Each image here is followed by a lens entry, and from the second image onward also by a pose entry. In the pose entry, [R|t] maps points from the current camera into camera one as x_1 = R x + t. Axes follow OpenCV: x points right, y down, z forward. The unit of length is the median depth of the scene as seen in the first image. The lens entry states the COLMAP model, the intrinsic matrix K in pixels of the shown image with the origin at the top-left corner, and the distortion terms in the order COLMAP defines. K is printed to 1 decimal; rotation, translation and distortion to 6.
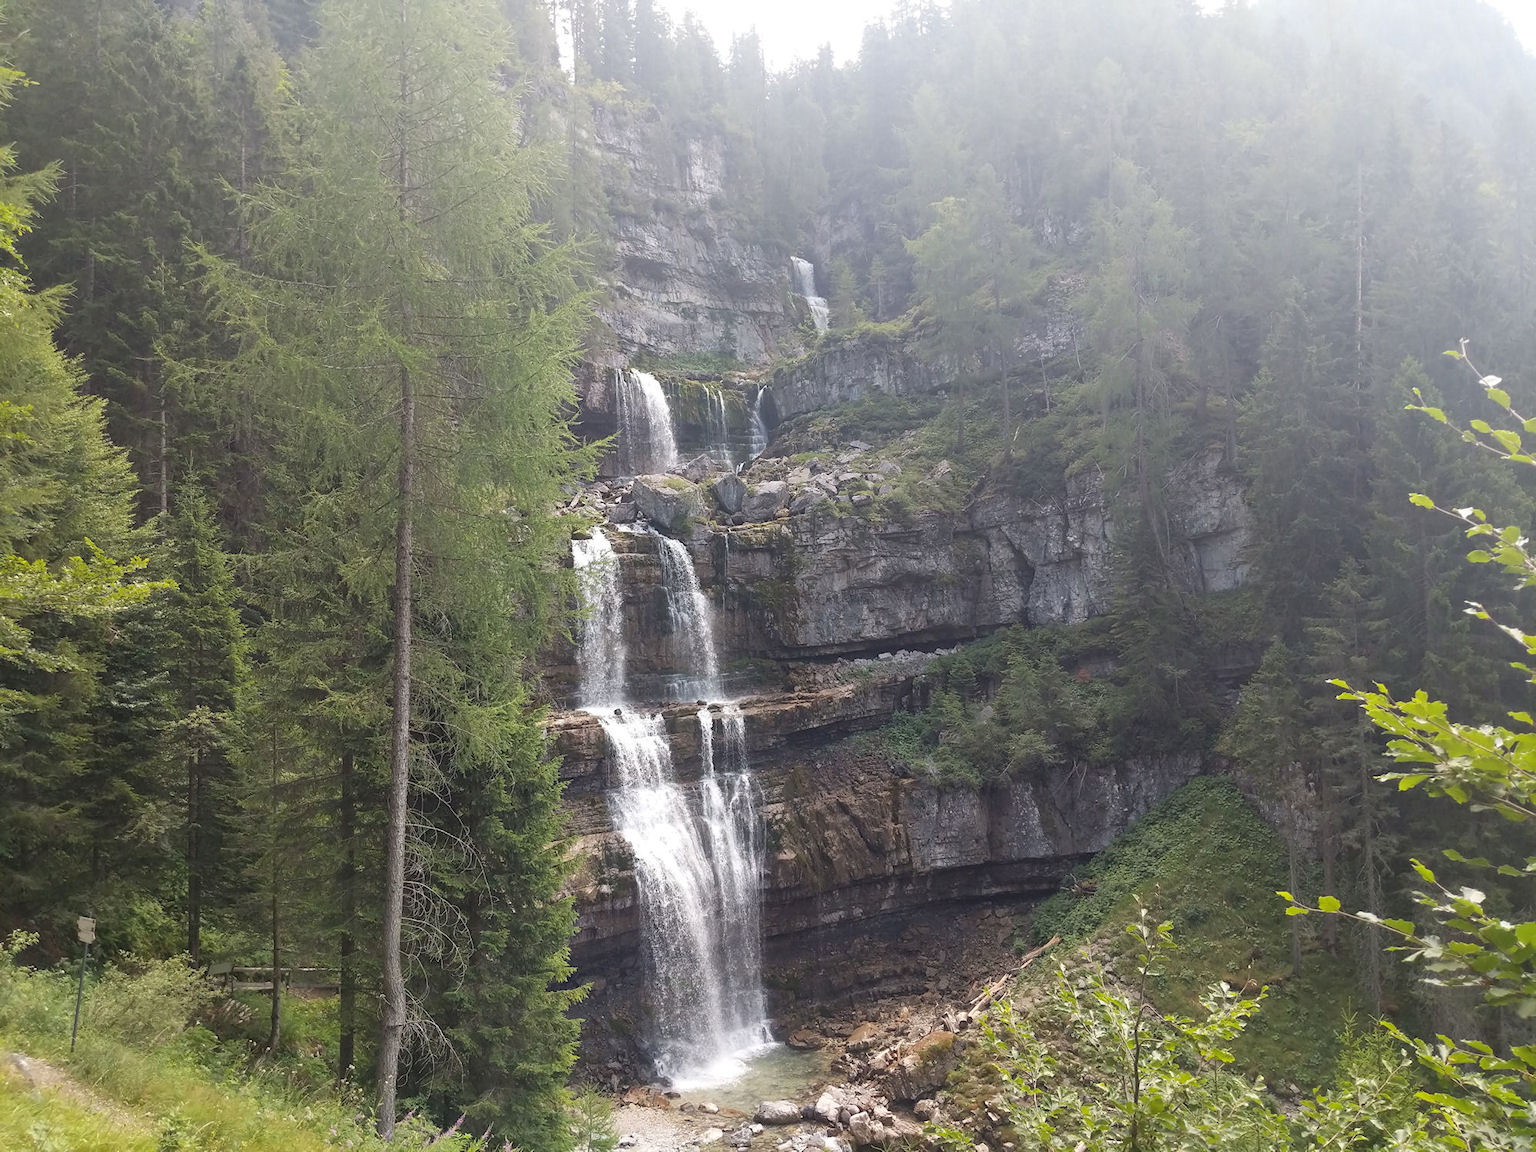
lens RADIAL K [[1181.0, 0, 778.2], [0, 1181.0, 569.8], [0, 0, 1]] dist [0.078075, -0.033129]
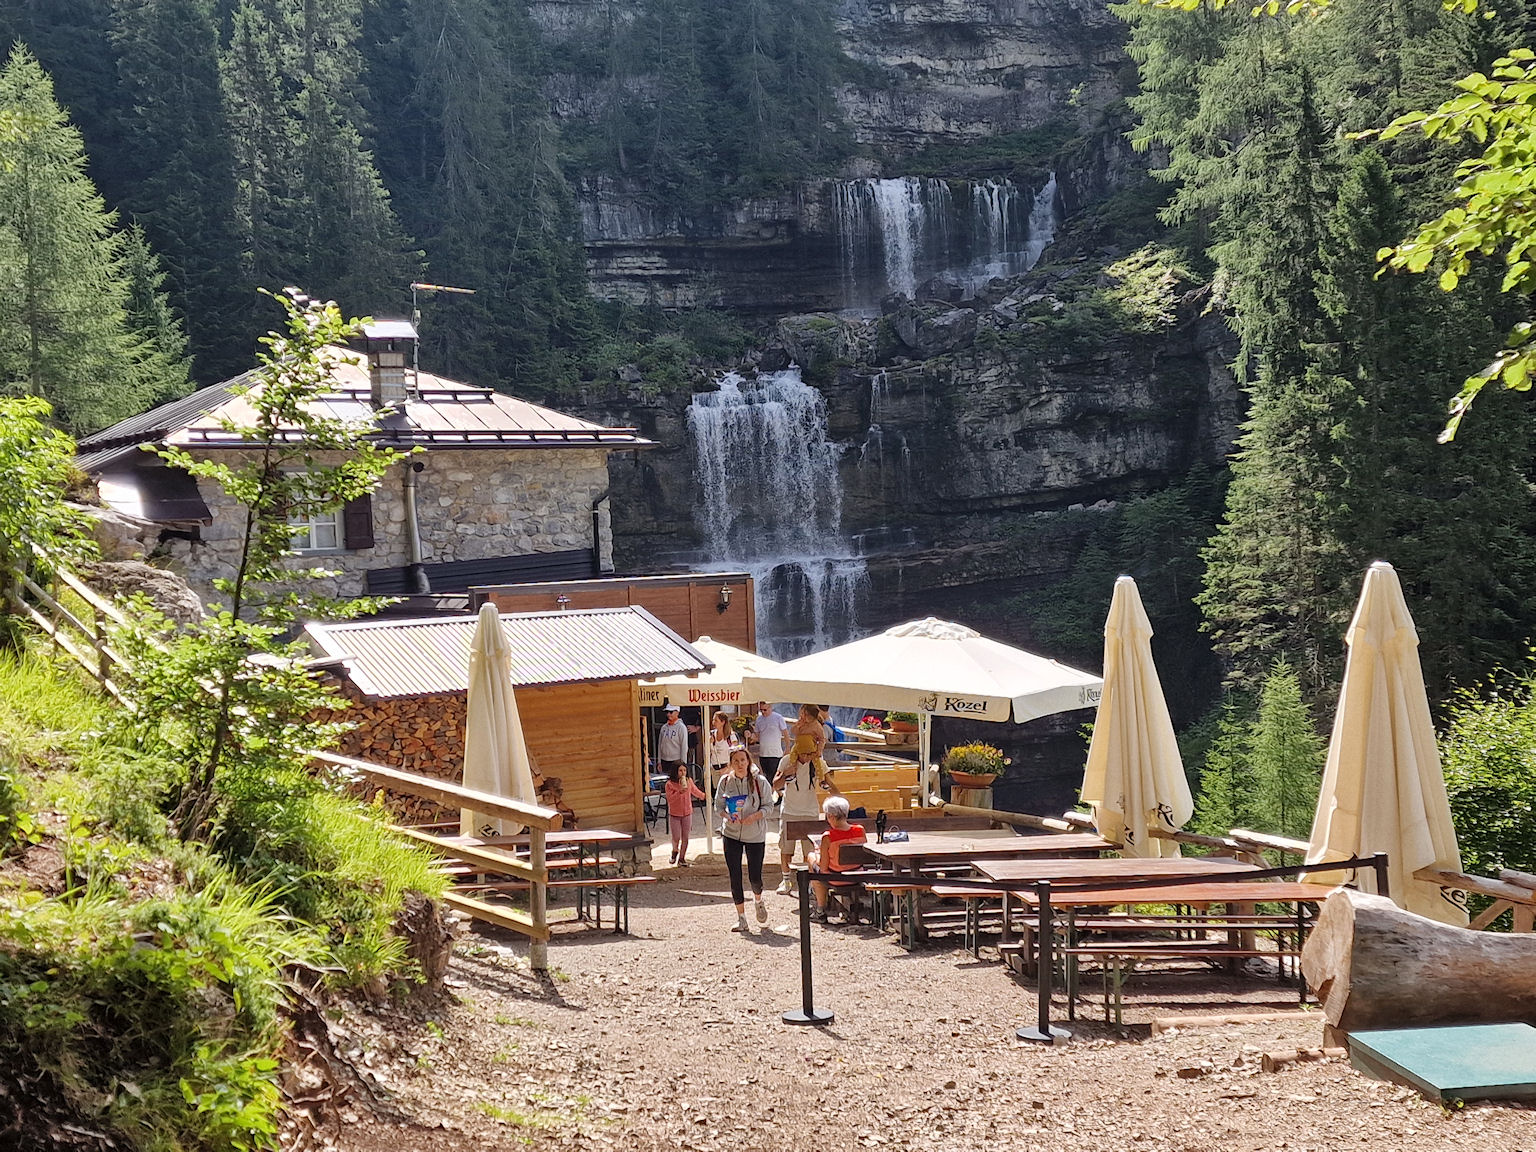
lens RADIAL K [[1775.6, 0, 771.9], [0, 1775.6, 584.8], [0, 0, 1]] dist [0.022363, 0.000000]
pose [[0.901899, 0.001550, -0.431944, 0.465338], [0.045585, 0.994068, 0.098748, -0.009277], [0.429534, -0.108751, 0.896478, -0.274522]]
